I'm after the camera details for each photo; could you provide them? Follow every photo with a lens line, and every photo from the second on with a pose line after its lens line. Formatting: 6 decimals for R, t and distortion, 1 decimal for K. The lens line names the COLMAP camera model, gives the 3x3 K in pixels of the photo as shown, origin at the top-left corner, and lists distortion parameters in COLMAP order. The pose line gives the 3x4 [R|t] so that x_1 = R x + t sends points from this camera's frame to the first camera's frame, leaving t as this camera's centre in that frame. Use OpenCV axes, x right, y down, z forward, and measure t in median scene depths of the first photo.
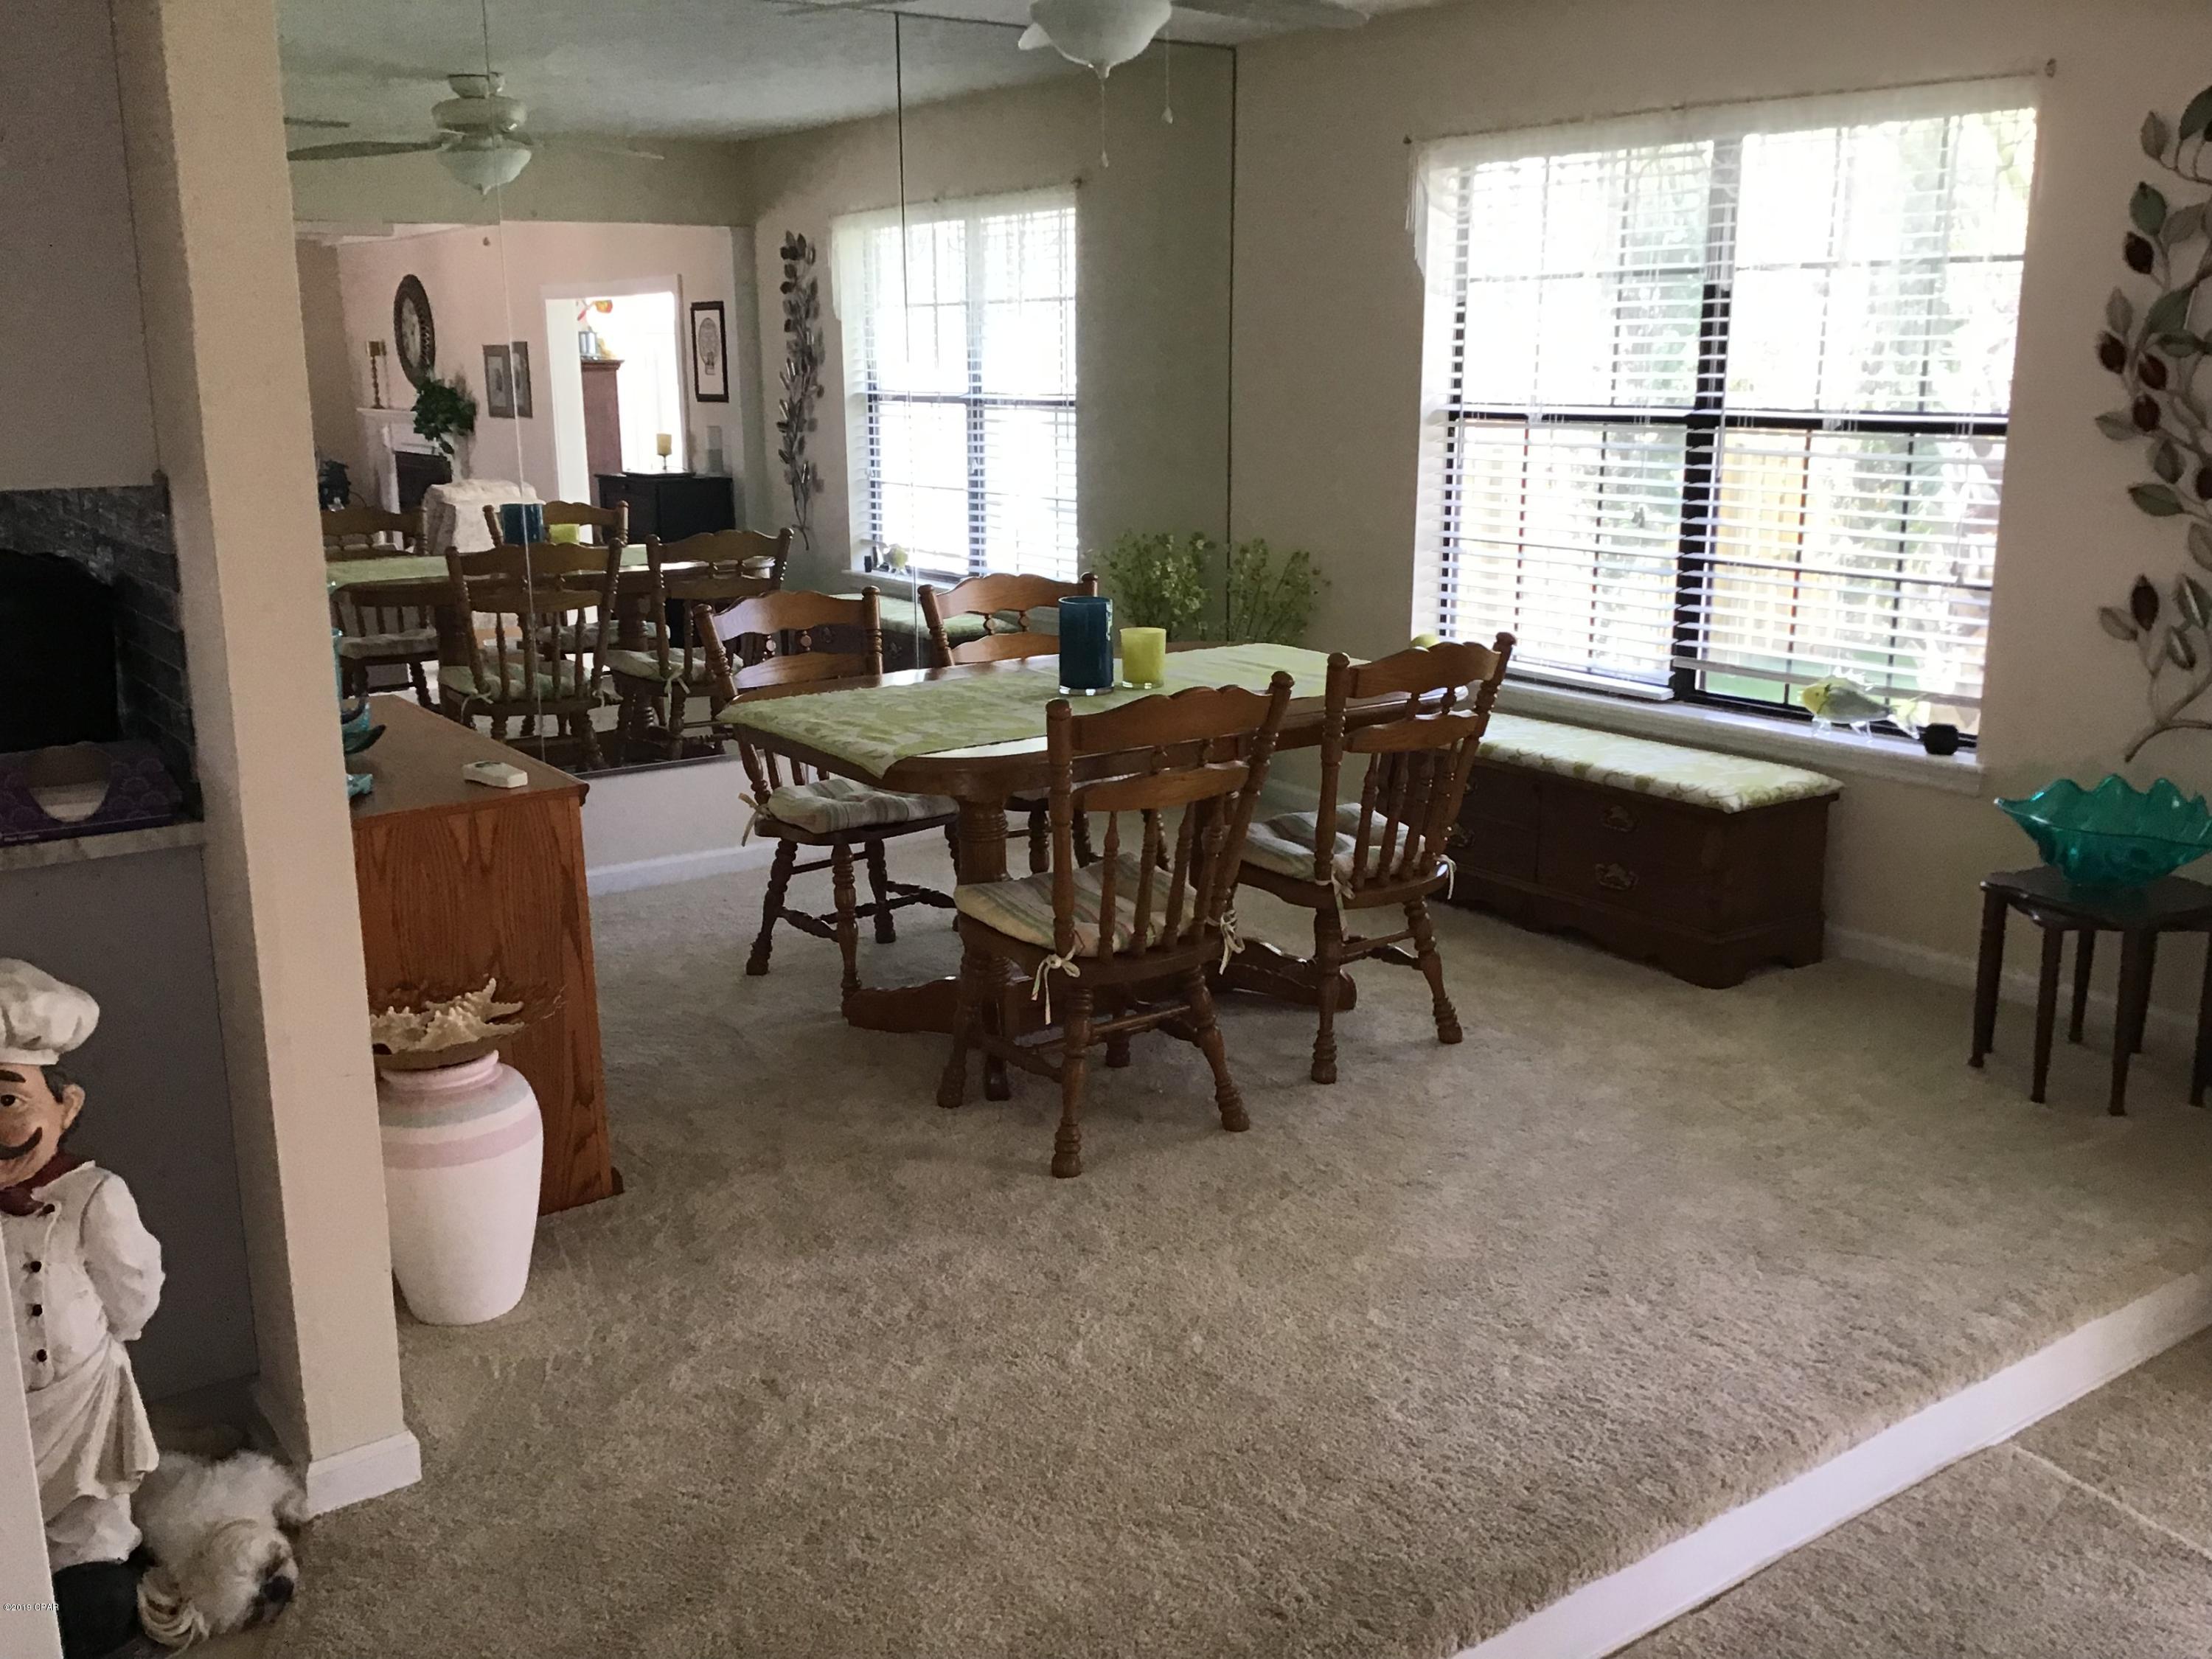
lens RADIAL K [[1997.0, 0, 1091.9], [0, 1997.0, 834.2], [0, 0, 1]] dist [0.125003, -0.258785]
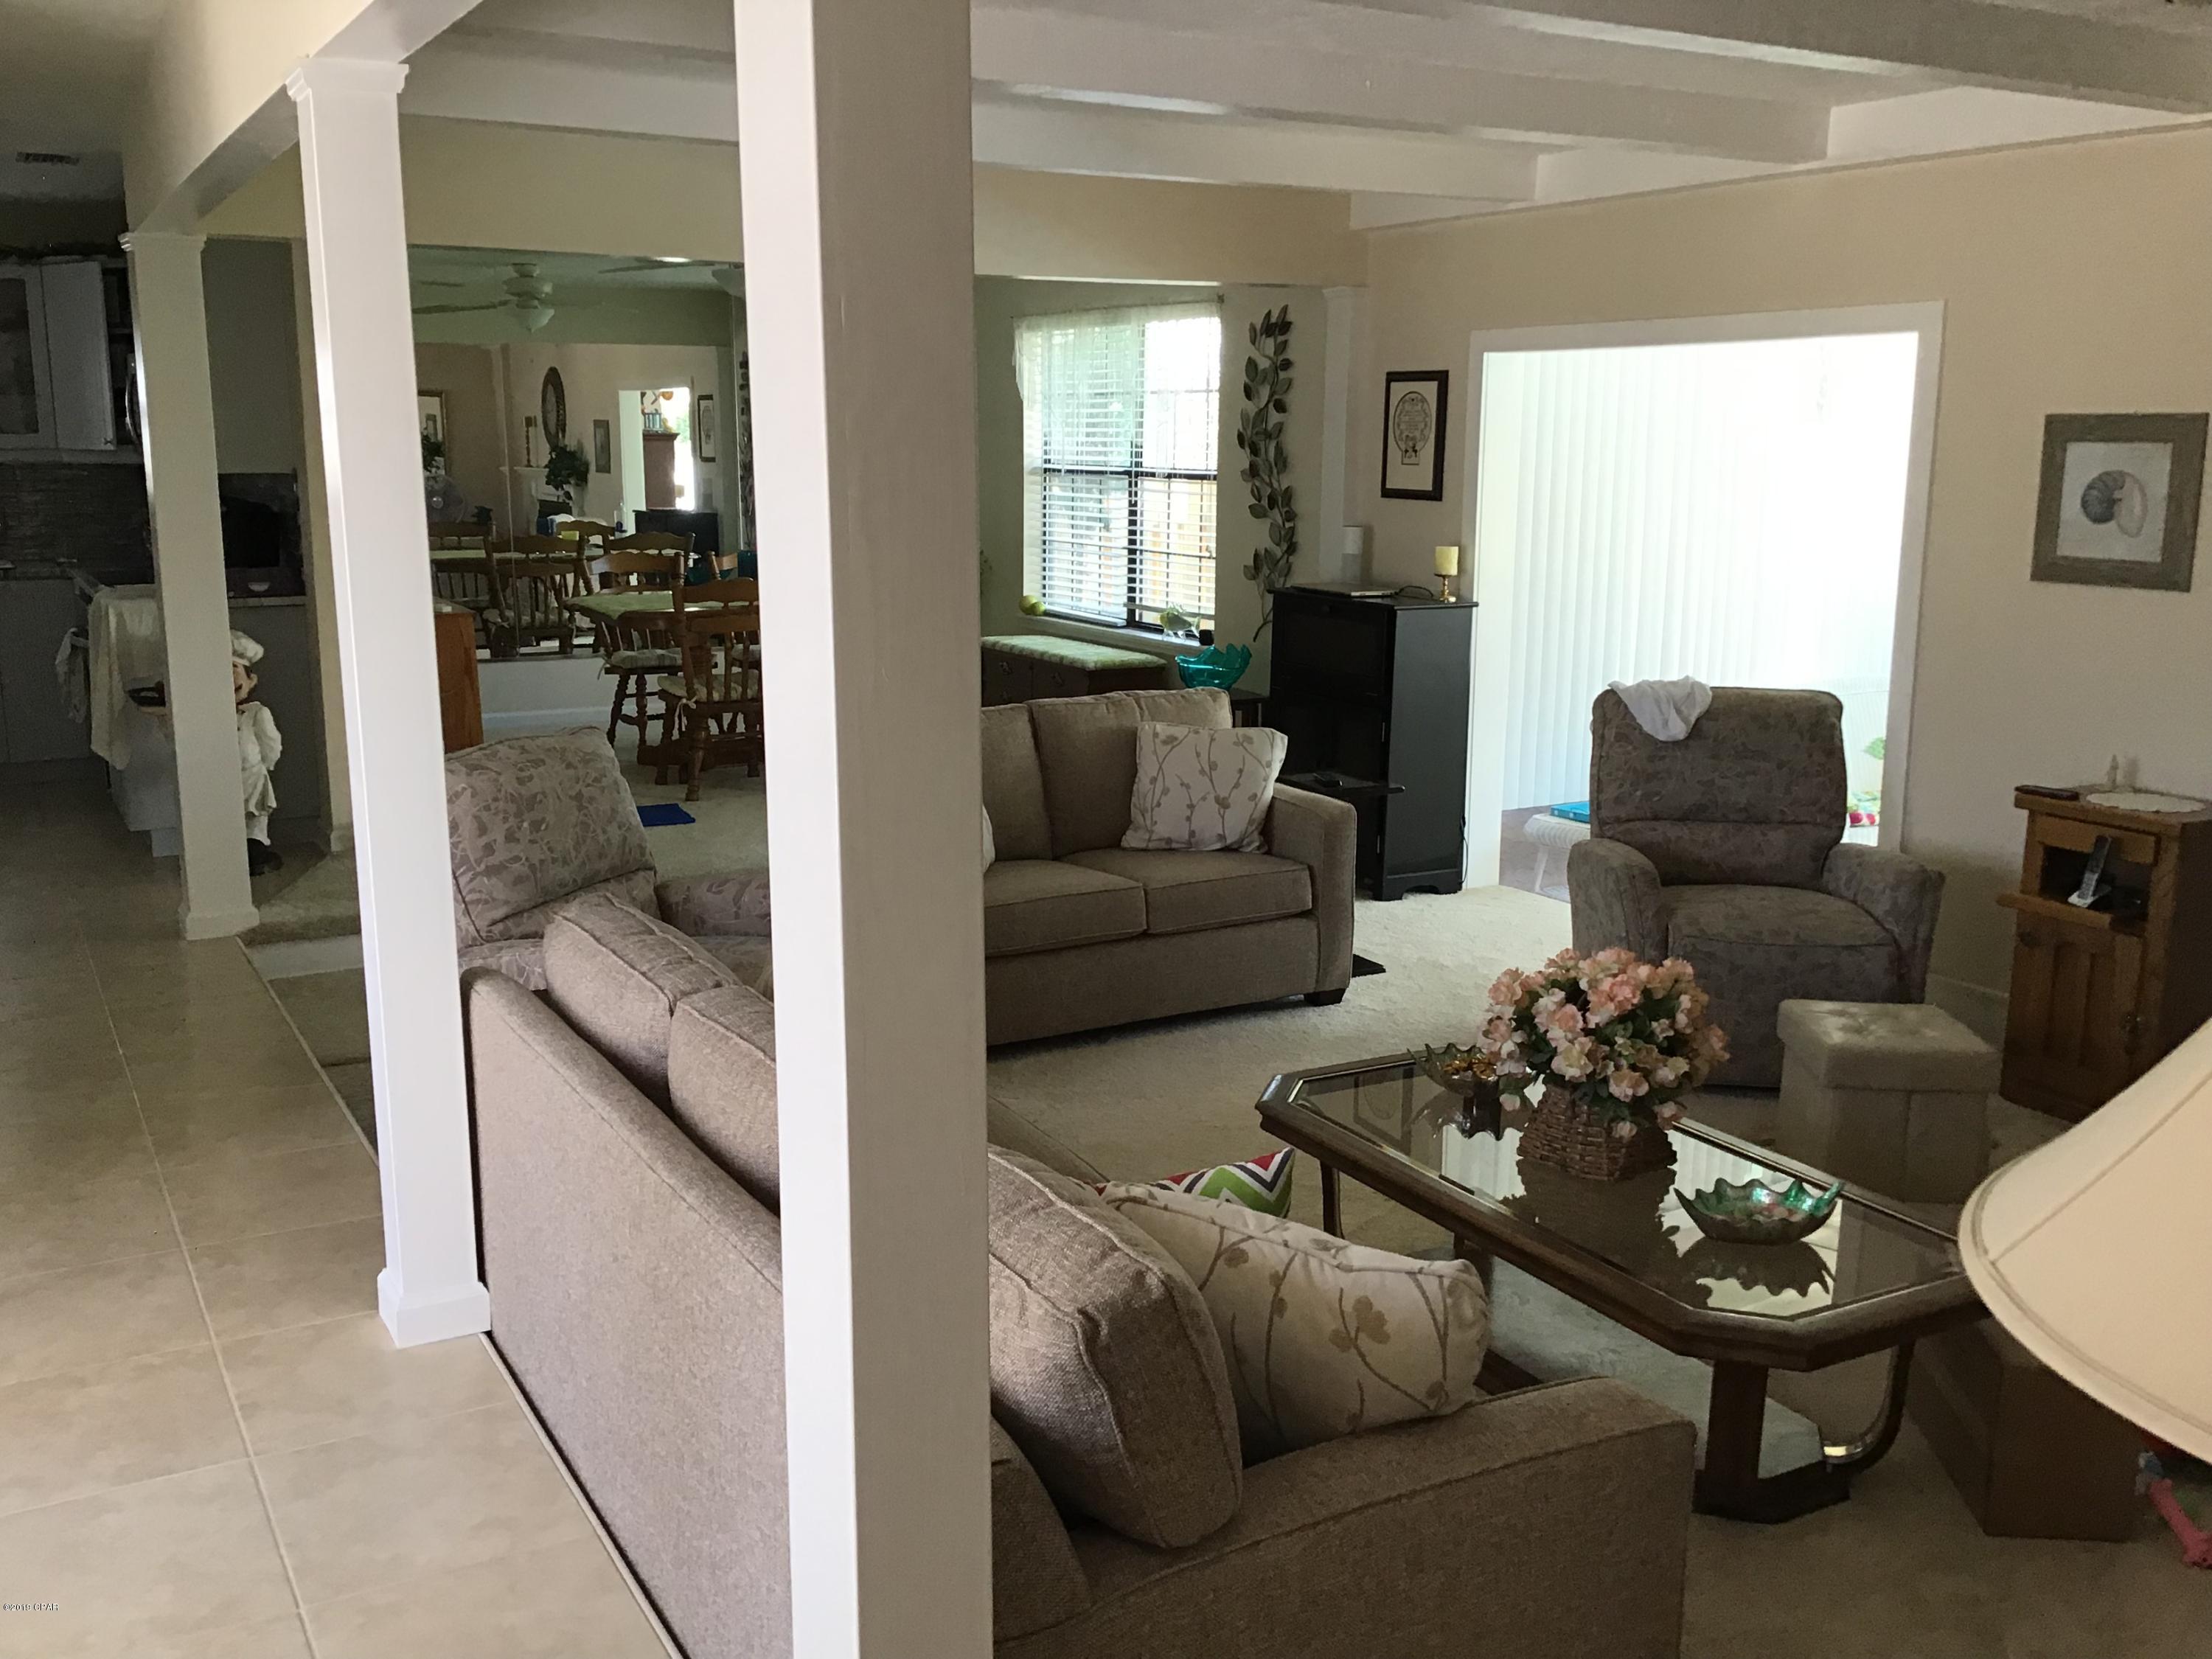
lens RADIAL K [[1967.8, 0, 1106.0], [0, 1967.8, 829.5], [0, 0, 1]] dist [0.055744, -0.005662]
pose [[0.996149, 0.028795, -0.082814, 0.425960], [-0.031646, 0.998943, -0.033330, 0.177715], [0.081767, 0.035822, 0.996007, -0.771051]]
